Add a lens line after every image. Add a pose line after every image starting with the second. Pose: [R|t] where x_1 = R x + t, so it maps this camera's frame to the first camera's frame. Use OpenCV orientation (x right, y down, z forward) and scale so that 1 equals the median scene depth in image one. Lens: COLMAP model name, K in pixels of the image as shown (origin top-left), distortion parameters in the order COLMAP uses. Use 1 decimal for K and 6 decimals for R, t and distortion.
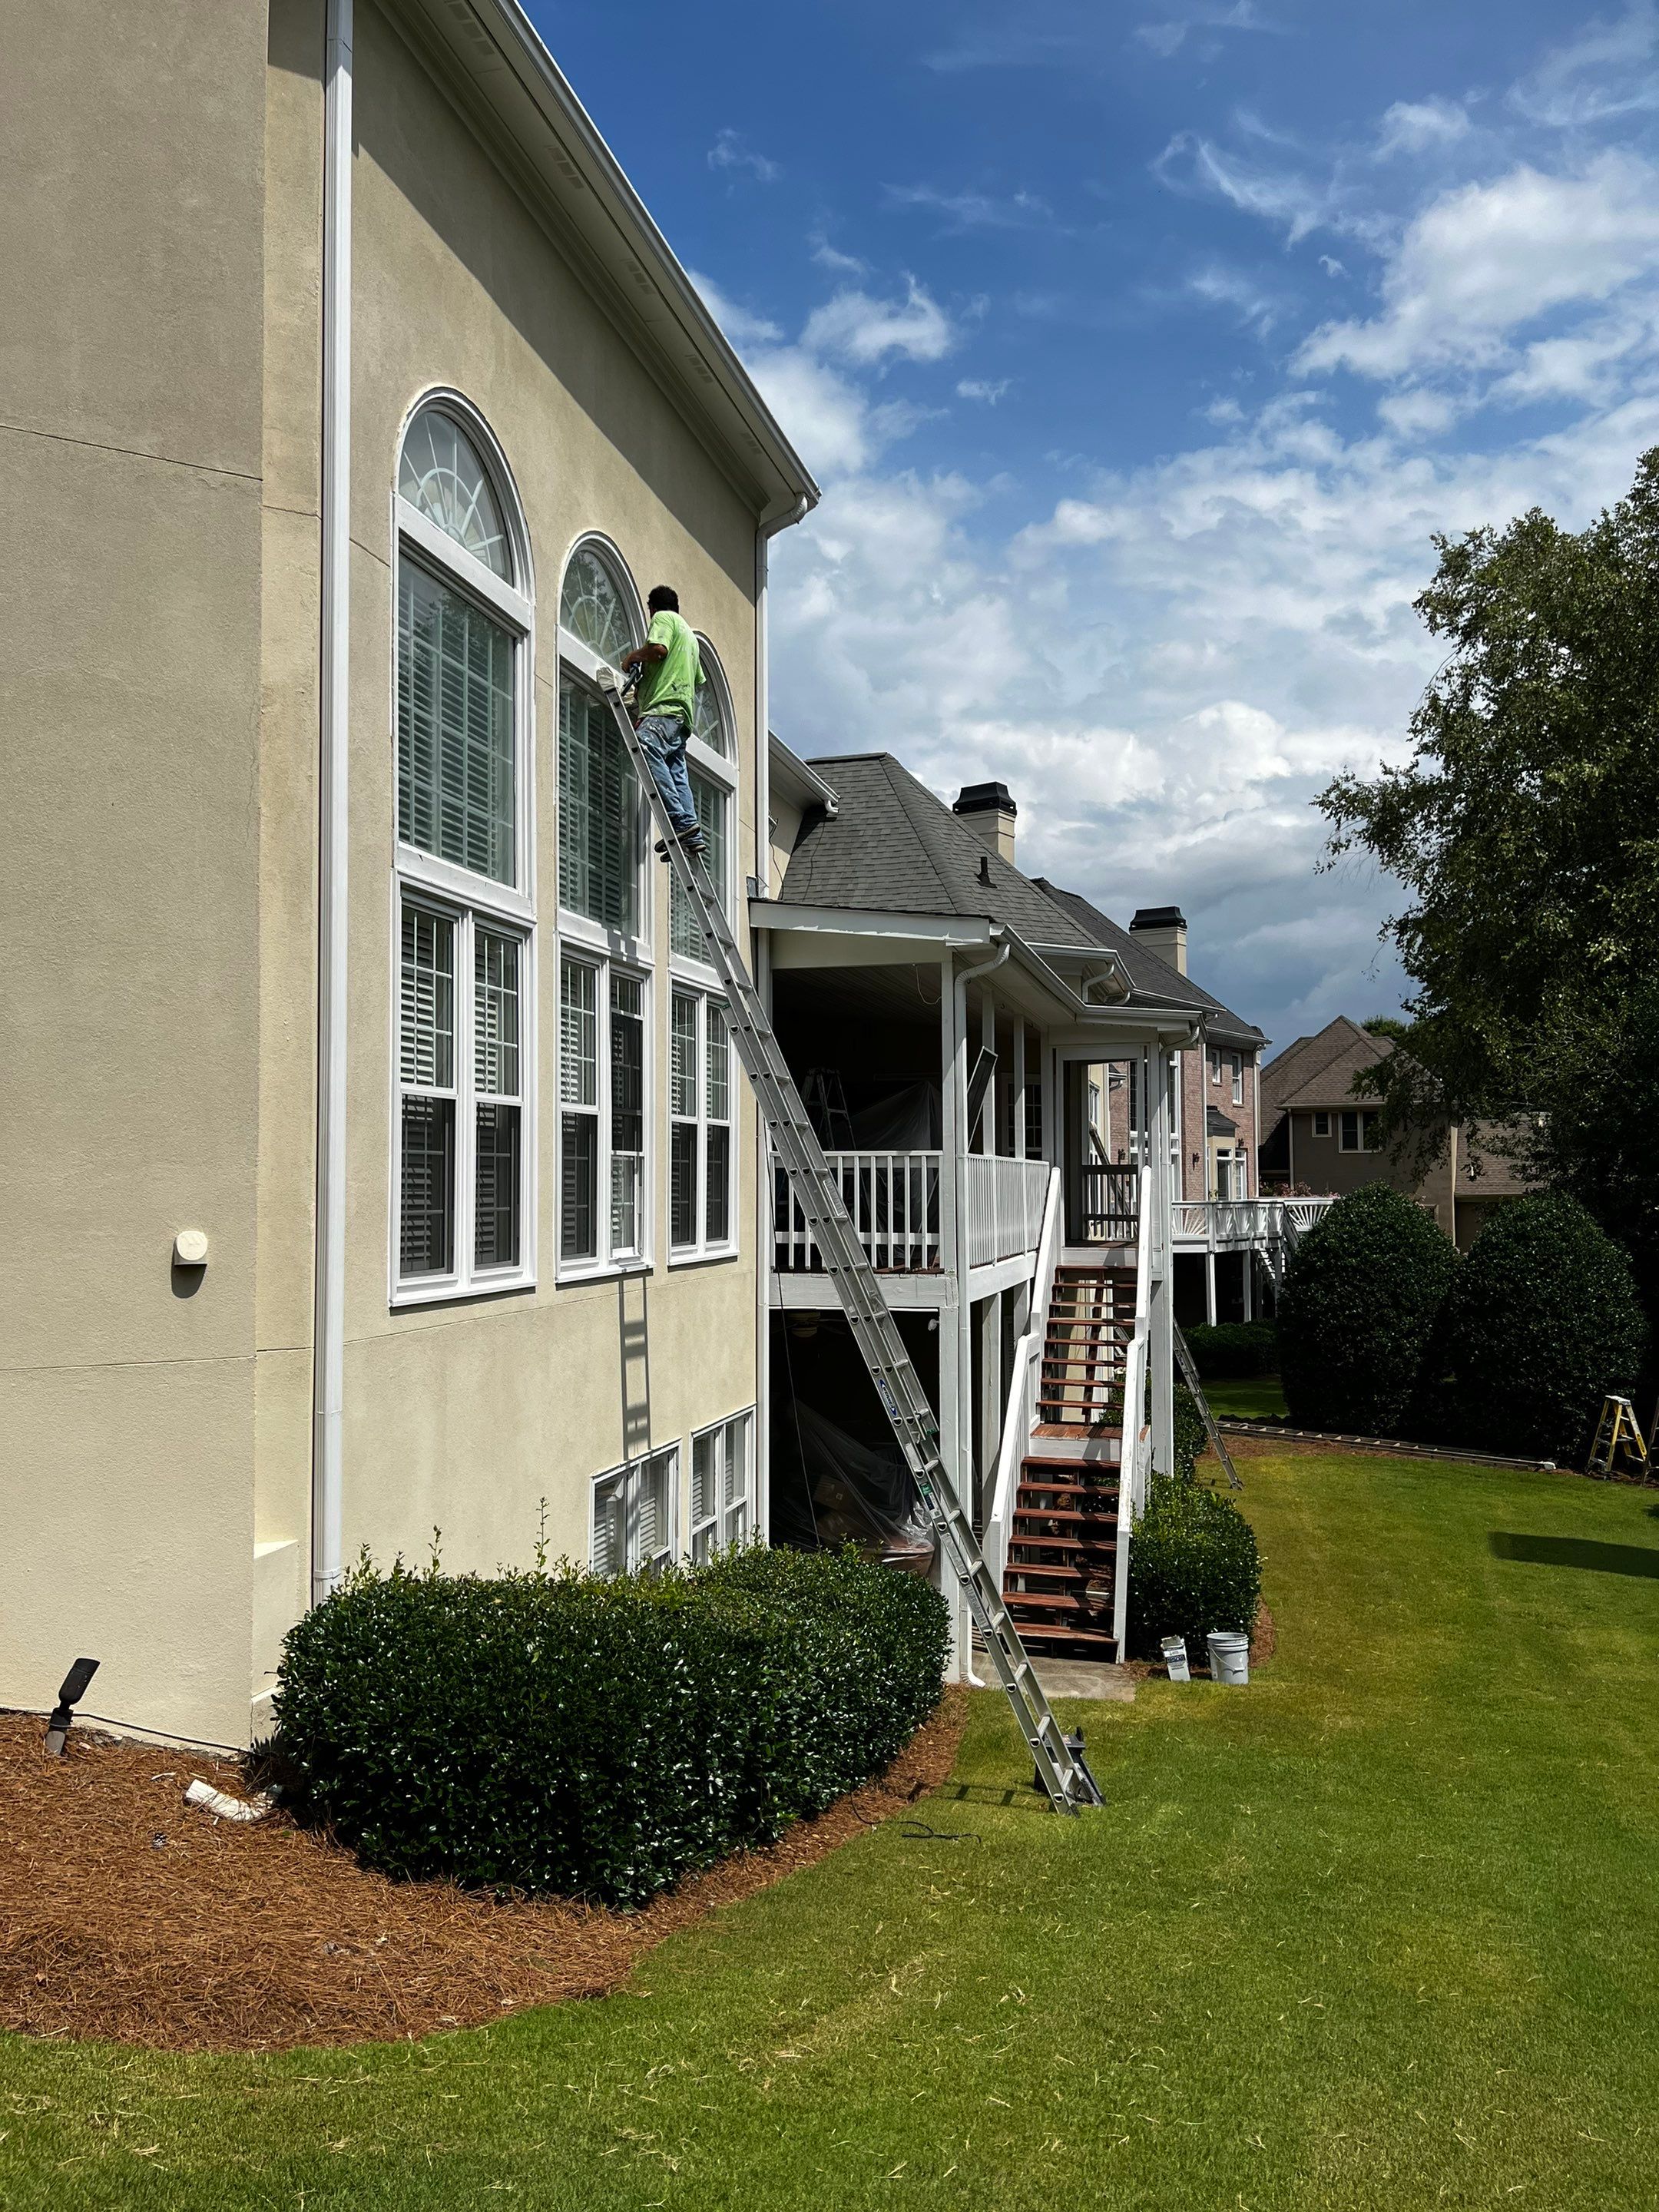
lens RADIAL K [[1735.7, 0, 823.6], [0, 1735.7, 1095.3], [0, 0, 1]] dist [0.011655, -0.015009]
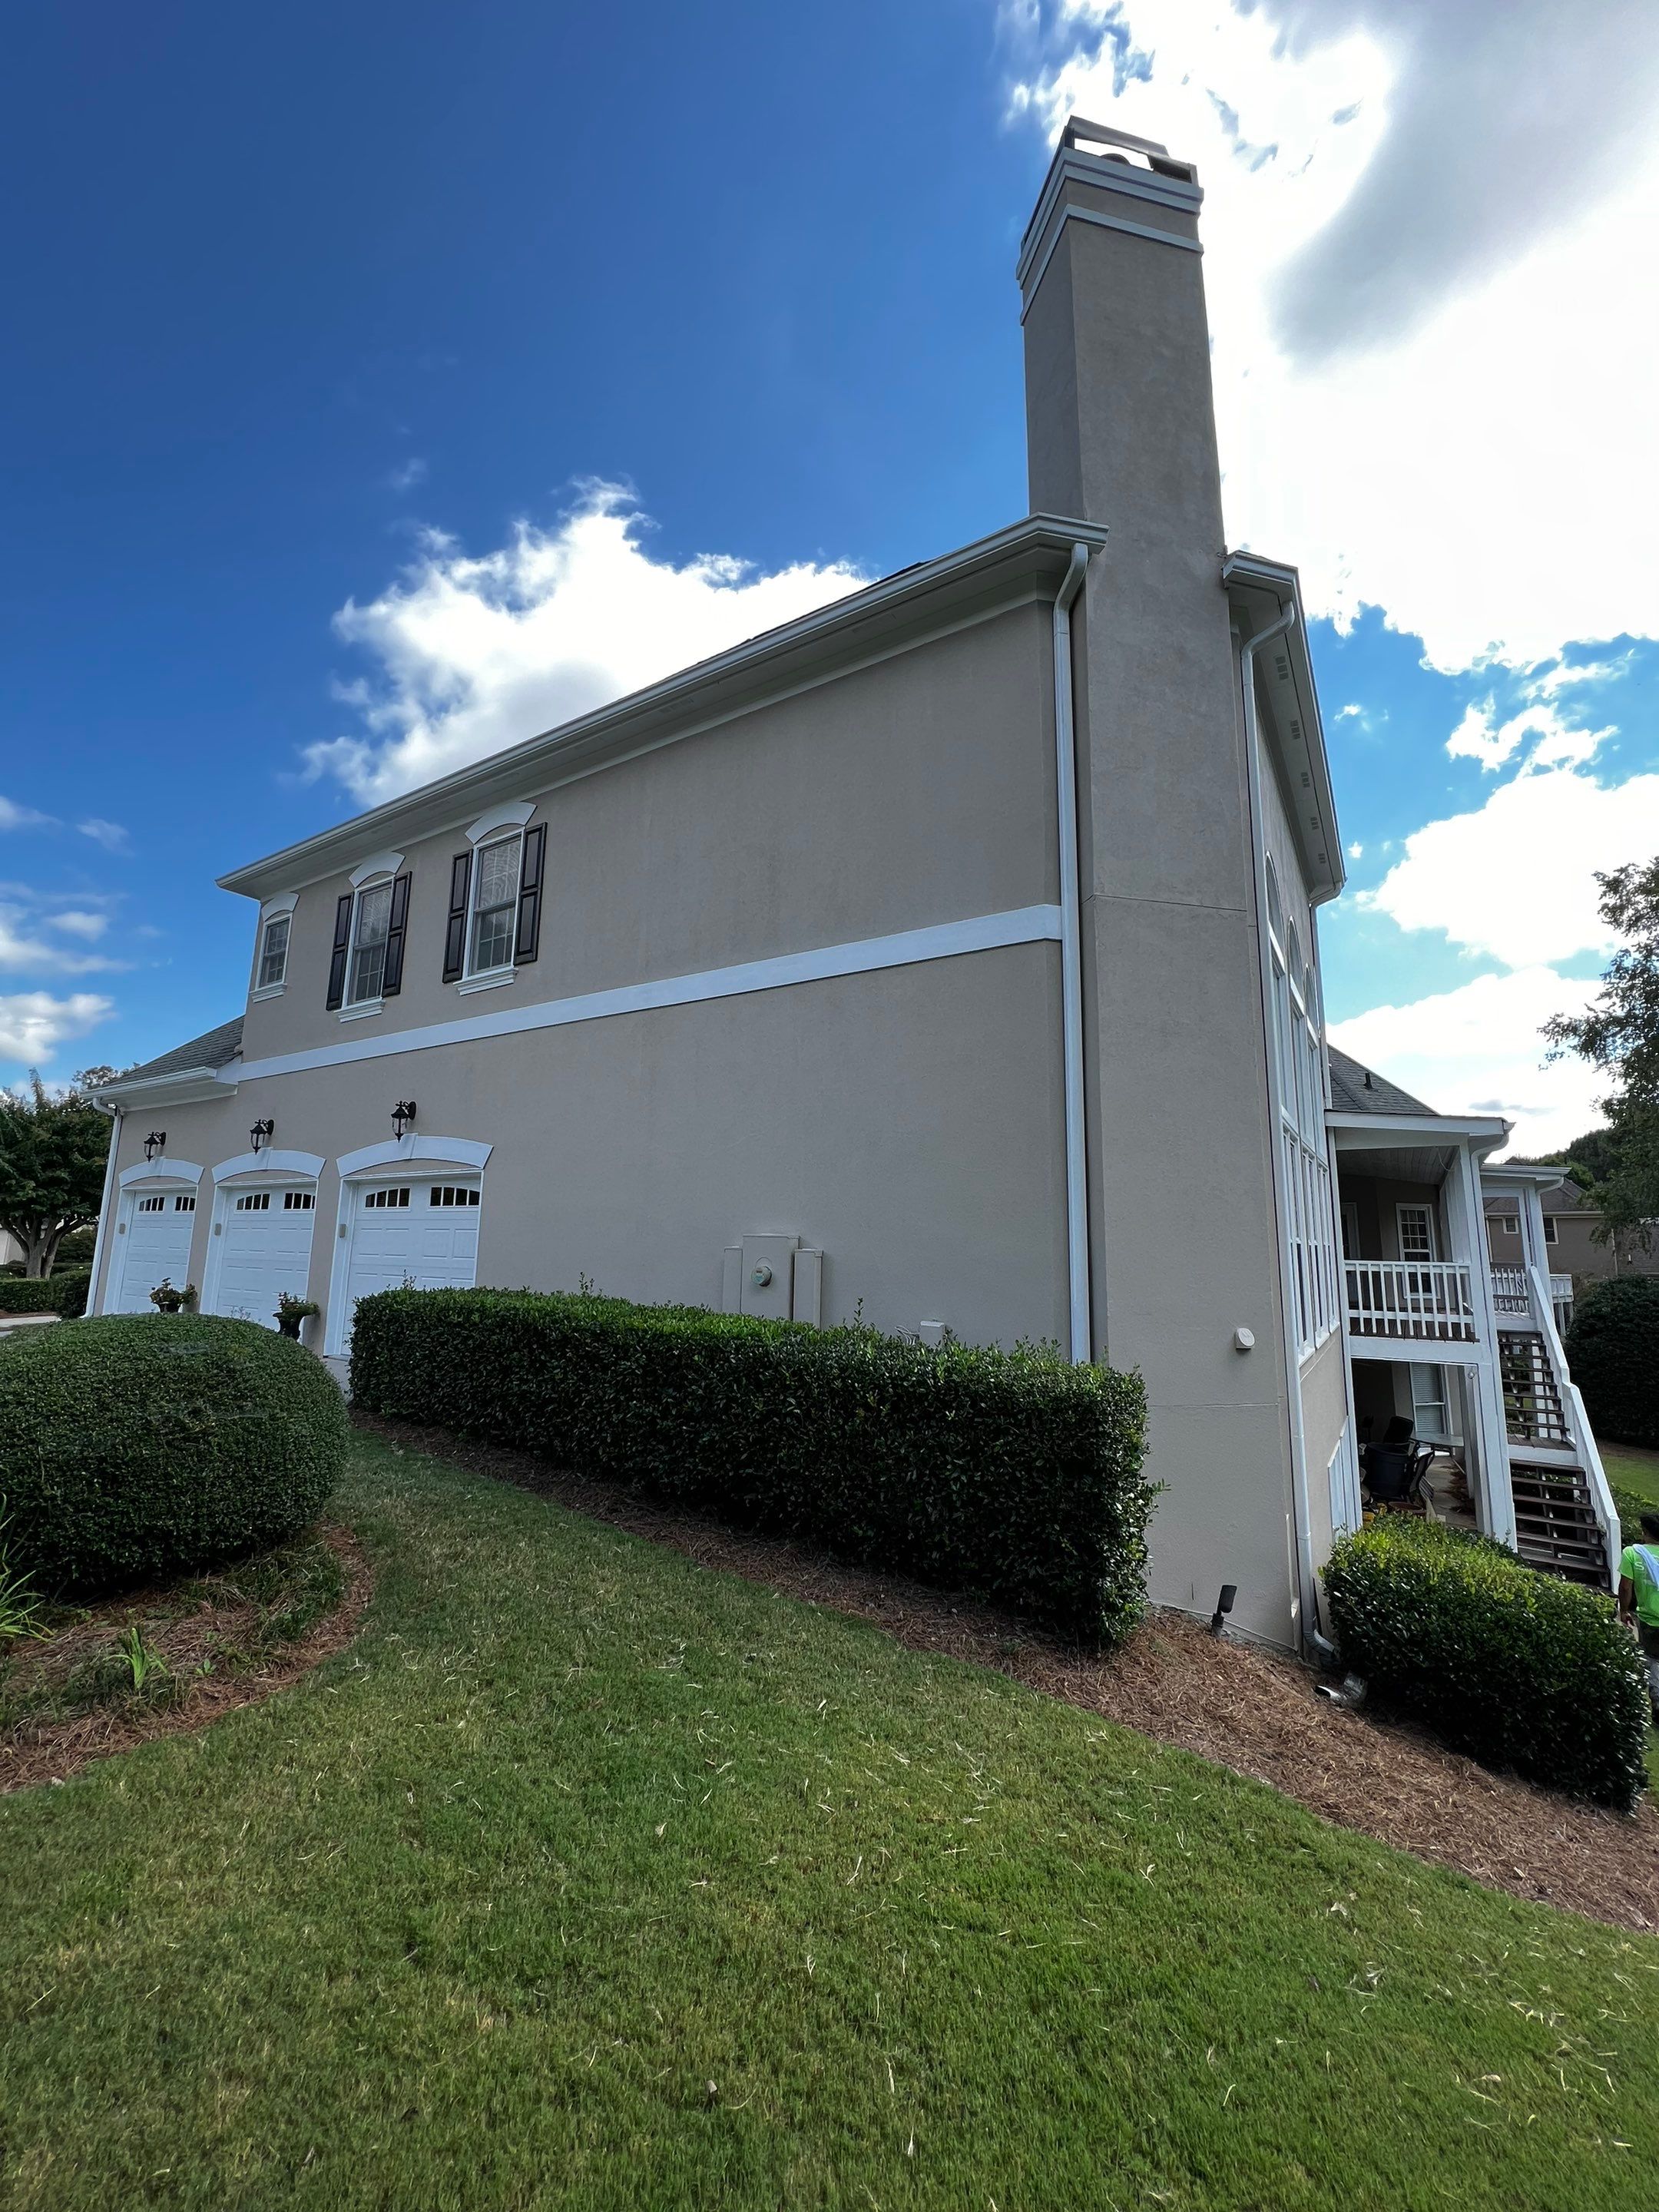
lens RADIAL K [[923.0, 0, 847.3], [0, 923.0, 1080.1], [0, 0, 1]] dist [-0.001802, 0.000107]
pose [[0.946192, -0.040952, -0.321004, -0.461846], [-0.002907, 0.990845, -0.134974, -0.046557], [0.323593, 0.128645, 0.937410, -0.042403]]
